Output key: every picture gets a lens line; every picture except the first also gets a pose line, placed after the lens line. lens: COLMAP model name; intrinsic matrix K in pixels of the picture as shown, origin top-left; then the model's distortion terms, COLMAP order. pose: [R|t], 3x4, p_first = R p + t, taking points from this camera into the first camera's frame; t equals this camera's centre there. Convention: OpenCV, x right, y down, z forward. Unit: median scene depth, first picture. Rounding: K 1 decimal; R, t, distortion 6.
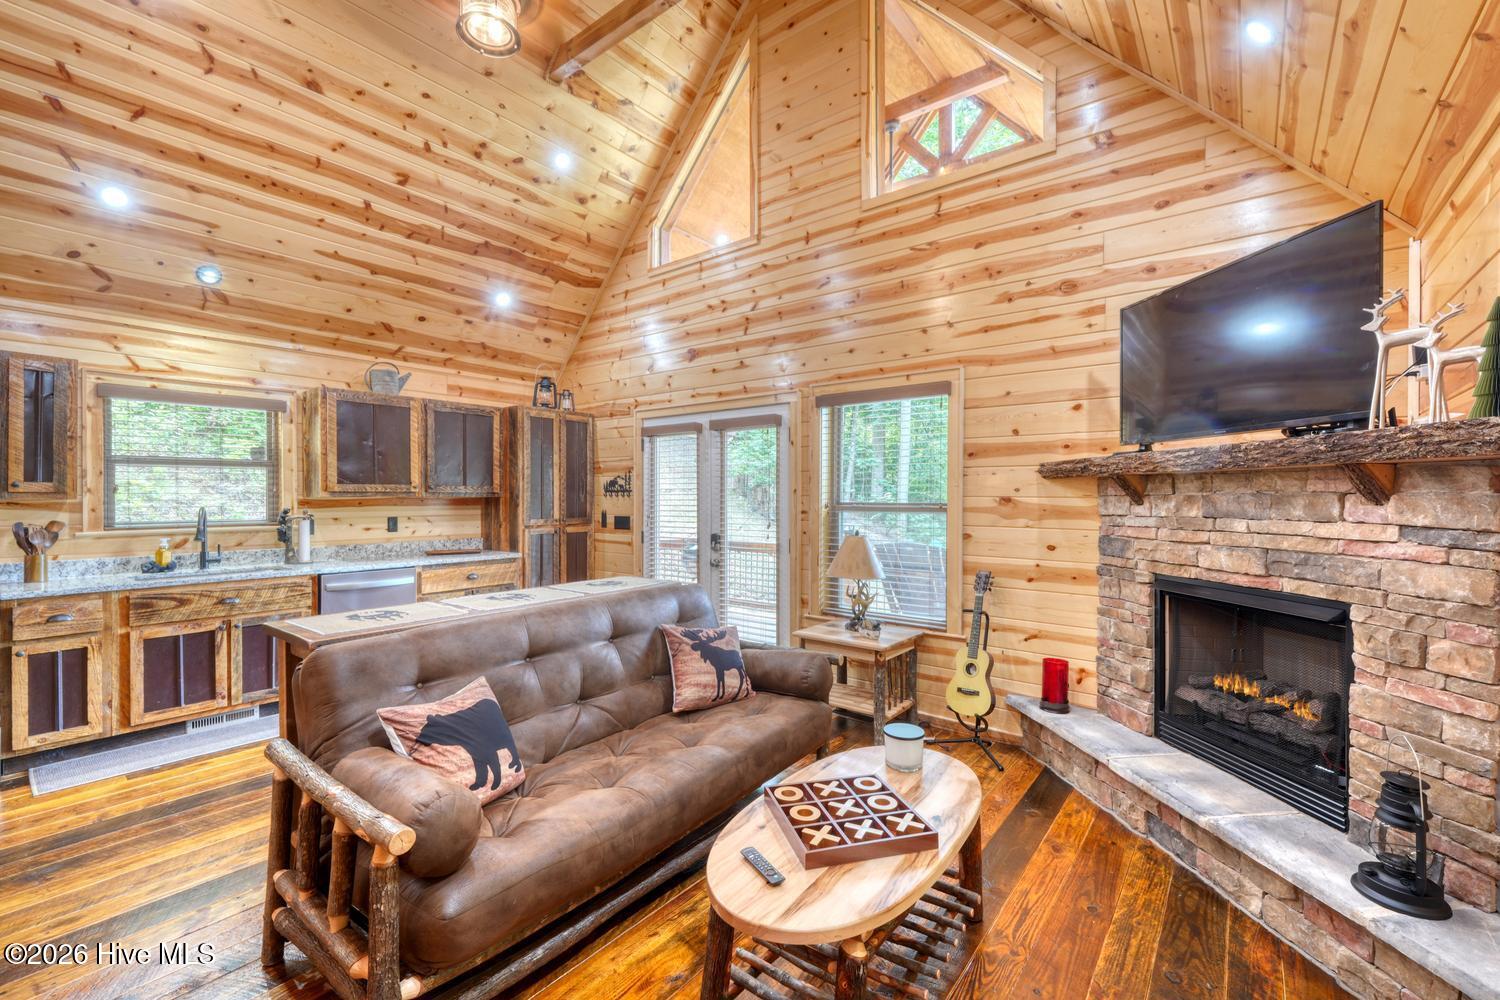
lens RADIAL K [[633.7, 0, 748.6], [0, 633.7, 497.1], [0, 0, 1]] dist [-0.004829, 0.003504]
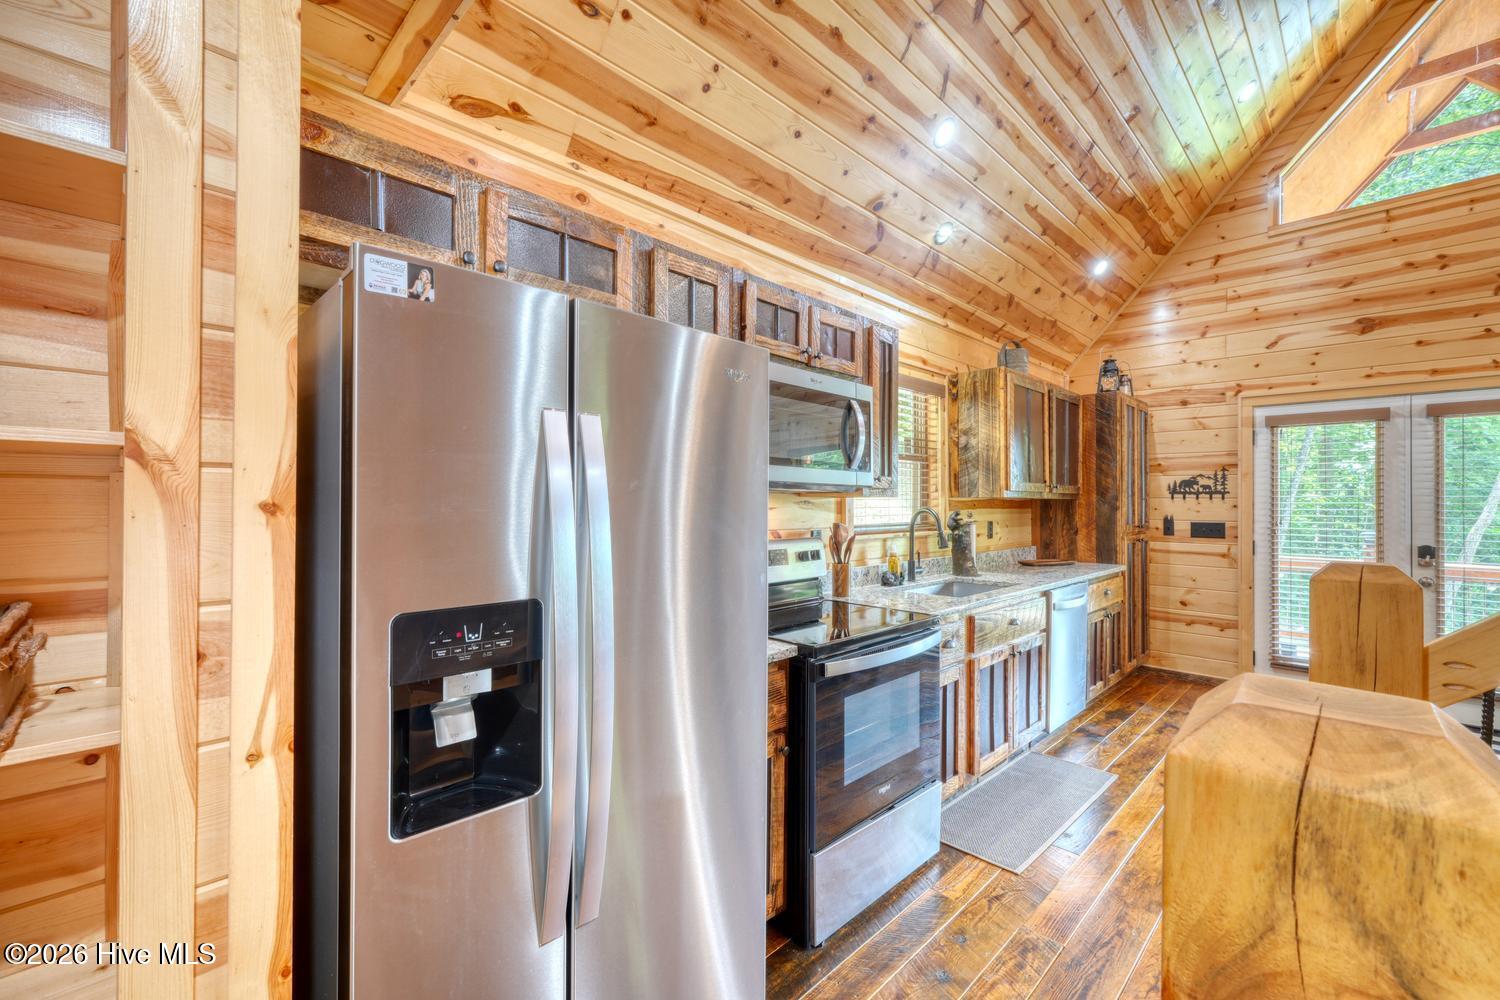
lens RADIAL K [[633.7, 0, 748.6], [0, 633.7, 497.1], [0, 0, 1]] dist [-0.004829, 0.003504]
pose [[0.993894, 0.004615, -0.110242, -1.067173], [-0.005582, 0.999949, -0.008460, 0.010550], [0.110198, 0.009024, 0.993869, 0.139581]]
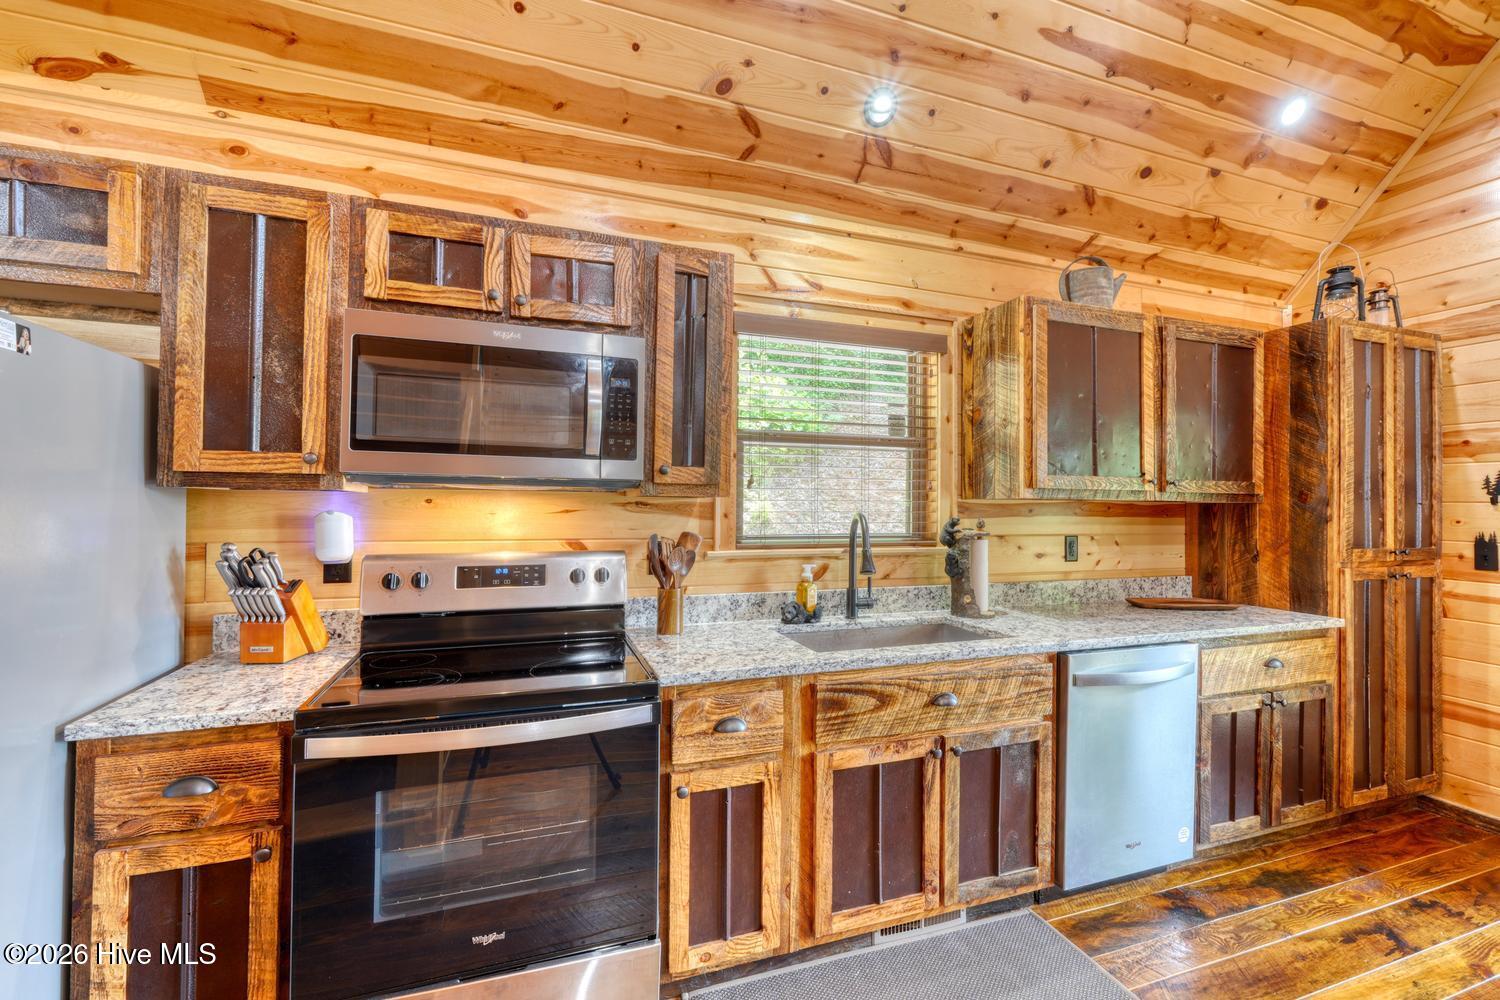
lens RADIAL K [[633.7, 0, 748.6], [0, 633.7, 497.1], [0, 0, 1]] dist [-0.004829, 0.003504]
pose [[0.849185, 0.006268, -0.528057, -0.681684], [-0.012665, 0.999884, -0.008498, 0.007275], [0.527943, 0.013904, 0.849166, 0.478980]]
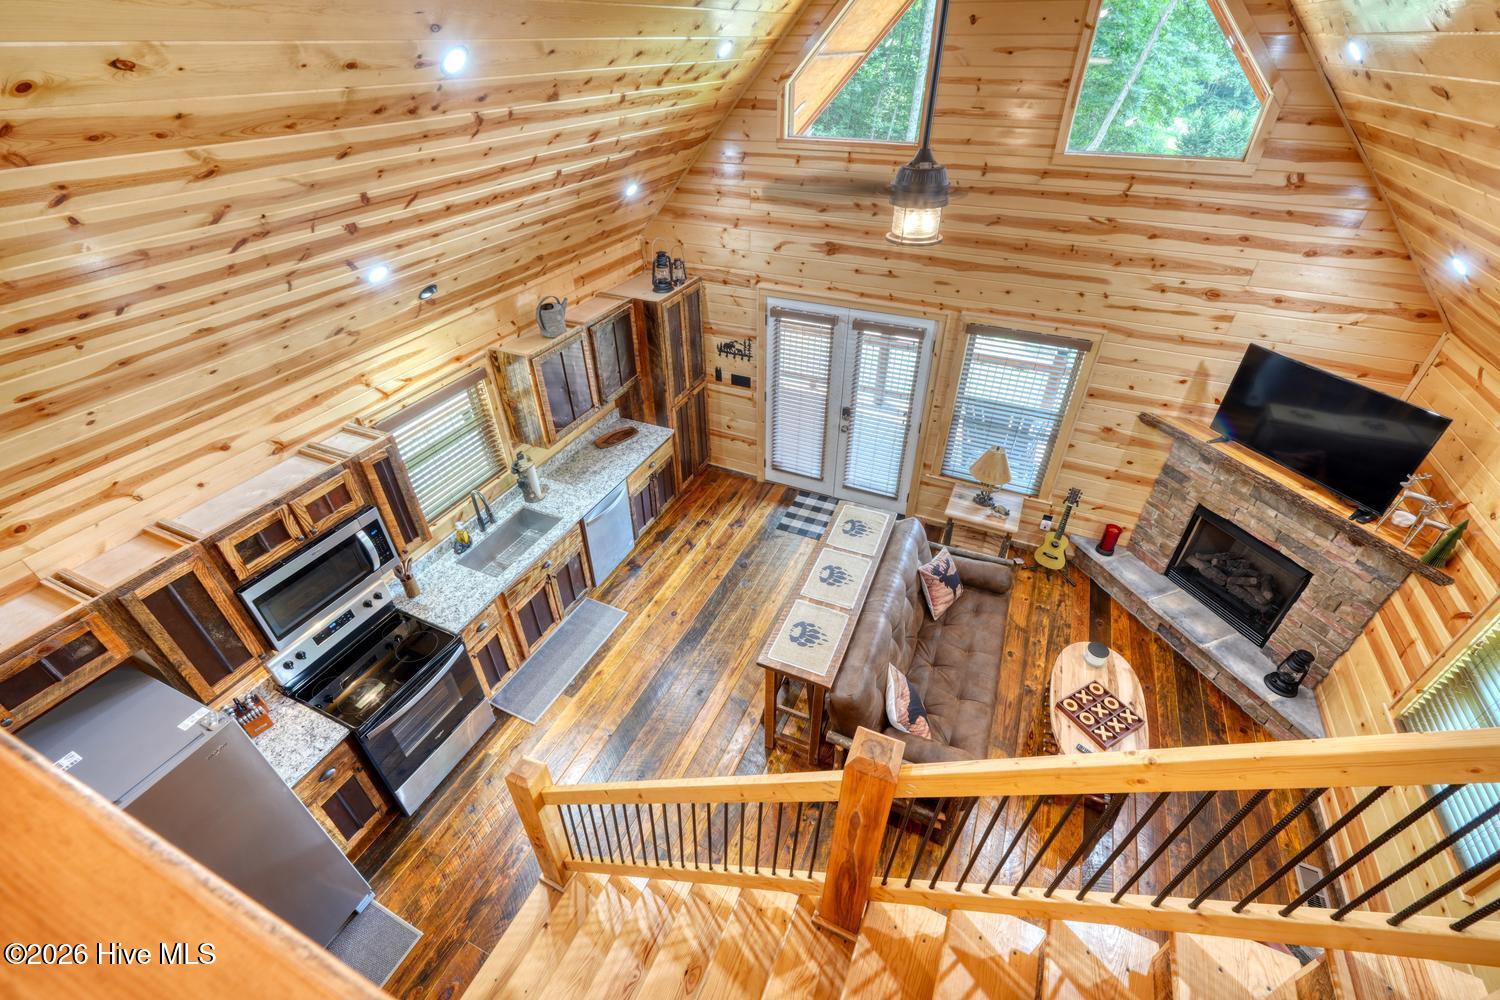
lens RADIAL K [[637.2, 0, 749.2], [0, 637.2, 494.1], [0, 0, 1]] dist [-0.001959, 0.002787]
pose [[0.970674, -0.145443, 0.191414, -0.645539], [0.006614, 0.812081, 0.583508, -0.686094], [-0.240311, -0.565129, 0.789227, -0.025629]]
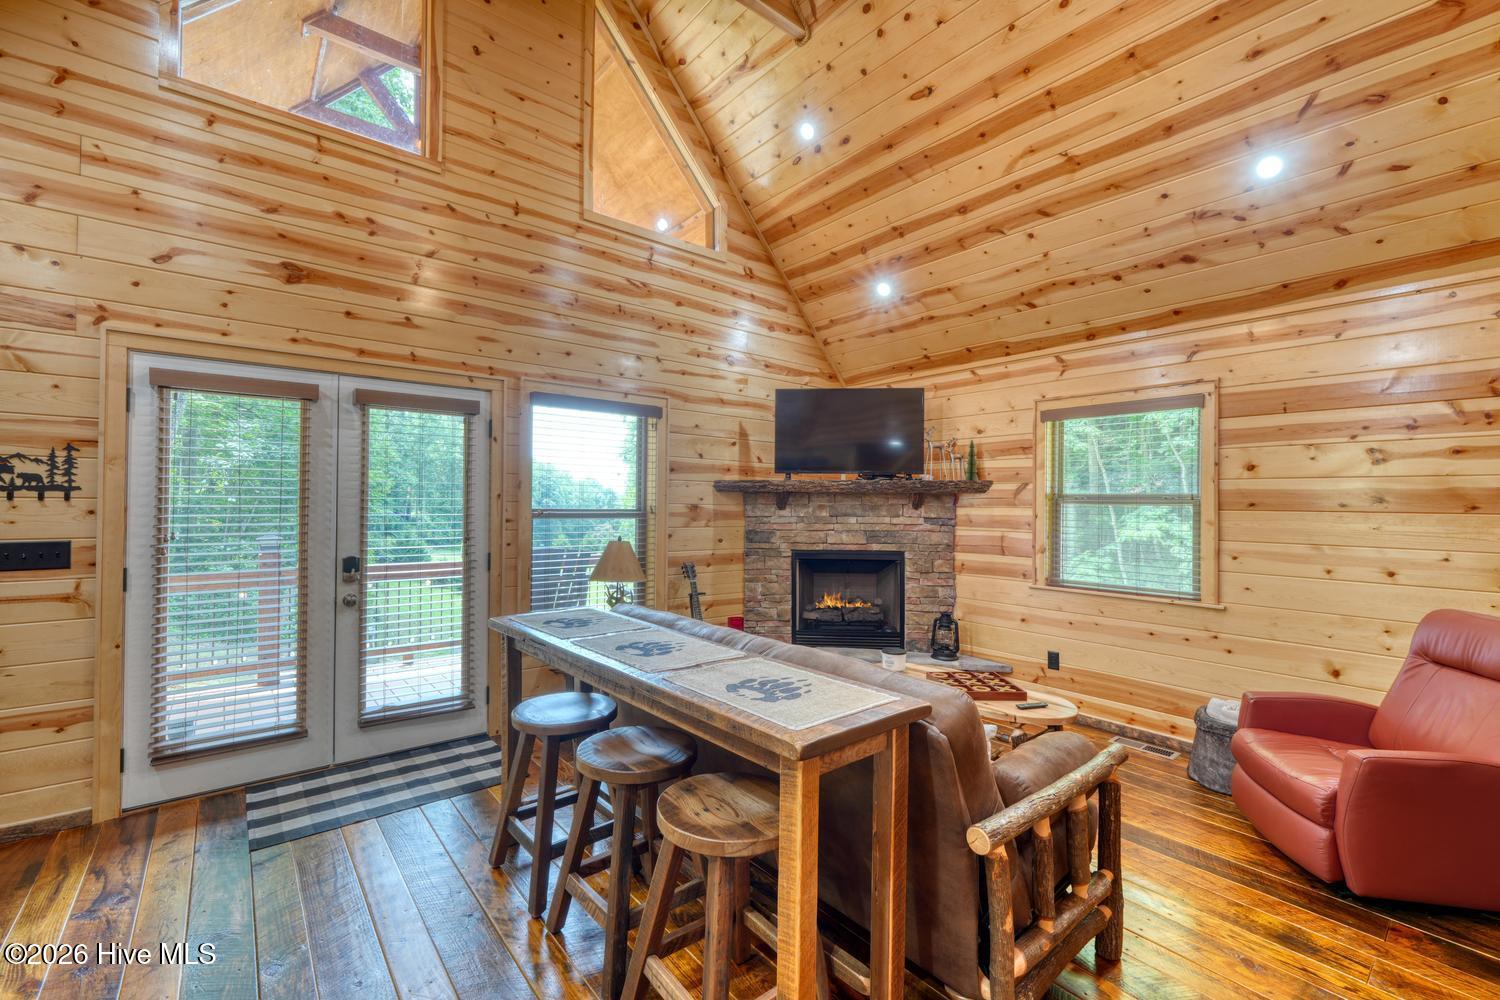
lens RADIAL K [[633.7, 0, 748.6], [0, 633.7, 497.1], [0, 0, 1]] dist [-0.004829, 0.003504]
pose [[0.212970, 0.011242, 0.976994, -0.809531], [-0.007975, 0.999920, -0.009768, -0.003364], [-0.977026, -0.005711, 0.213042, 0.578679]]
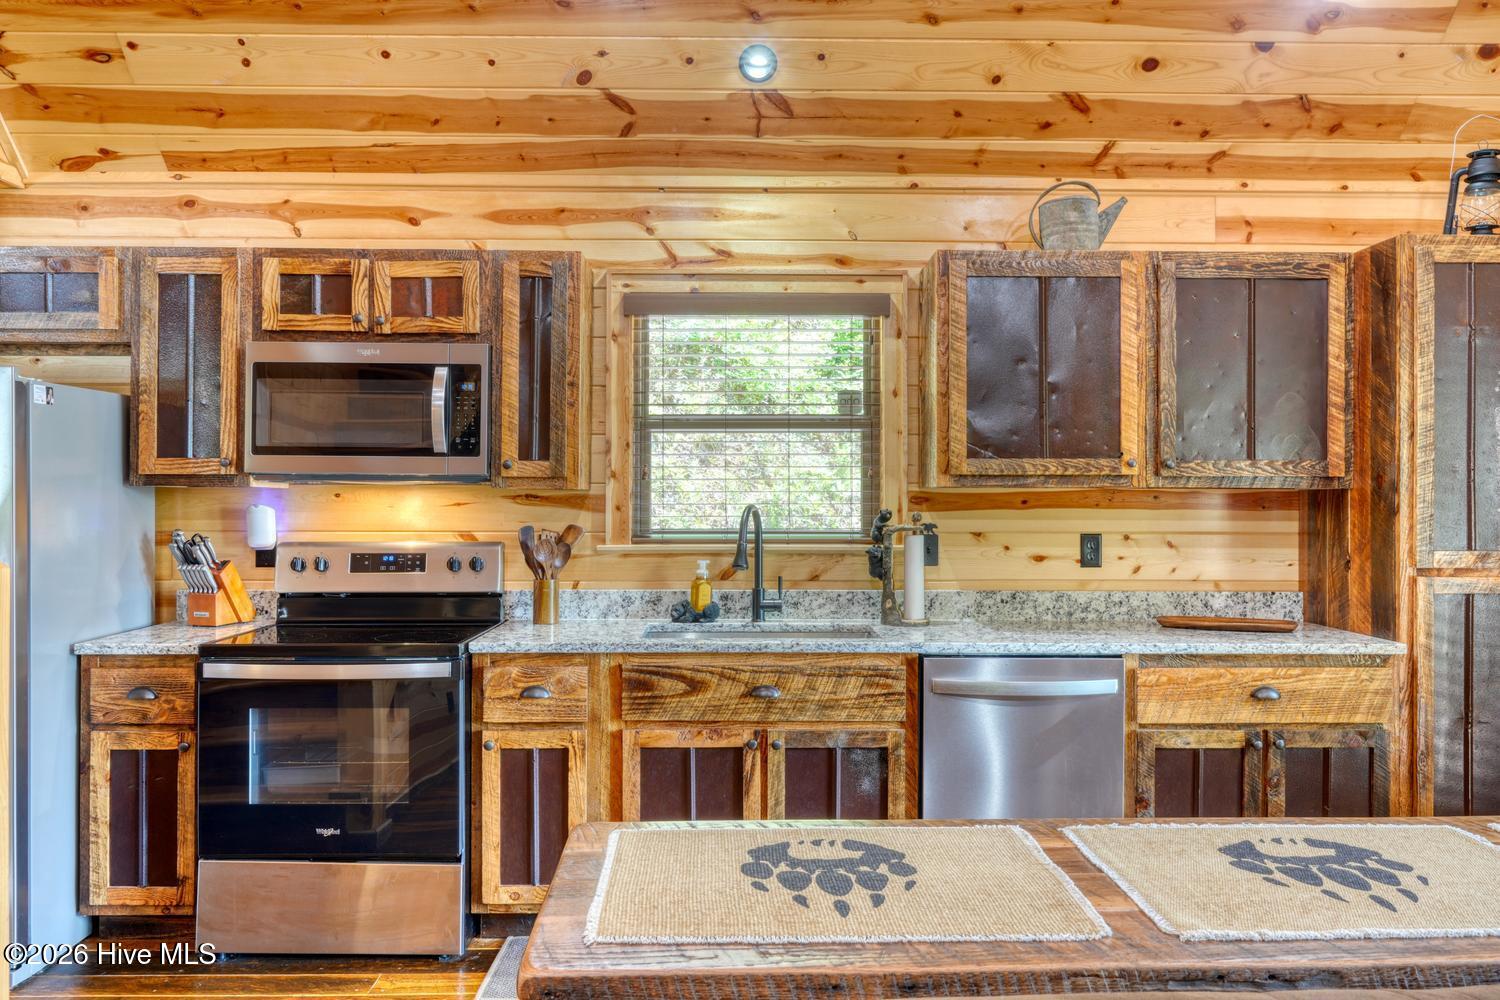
lens RADIAL K [[1141.2, 0, 750.9], [0, 1141.2, 493.7], [0, 0, 1]] dist [0.001921, 0.002092]
pose [[0.633996, 0.002094, -0.773334, -0.127679], [-0.004107, 0.999991, -0.000659, 0.007108], [0.773326, 0.003594, 0.633999, 0.414162]]
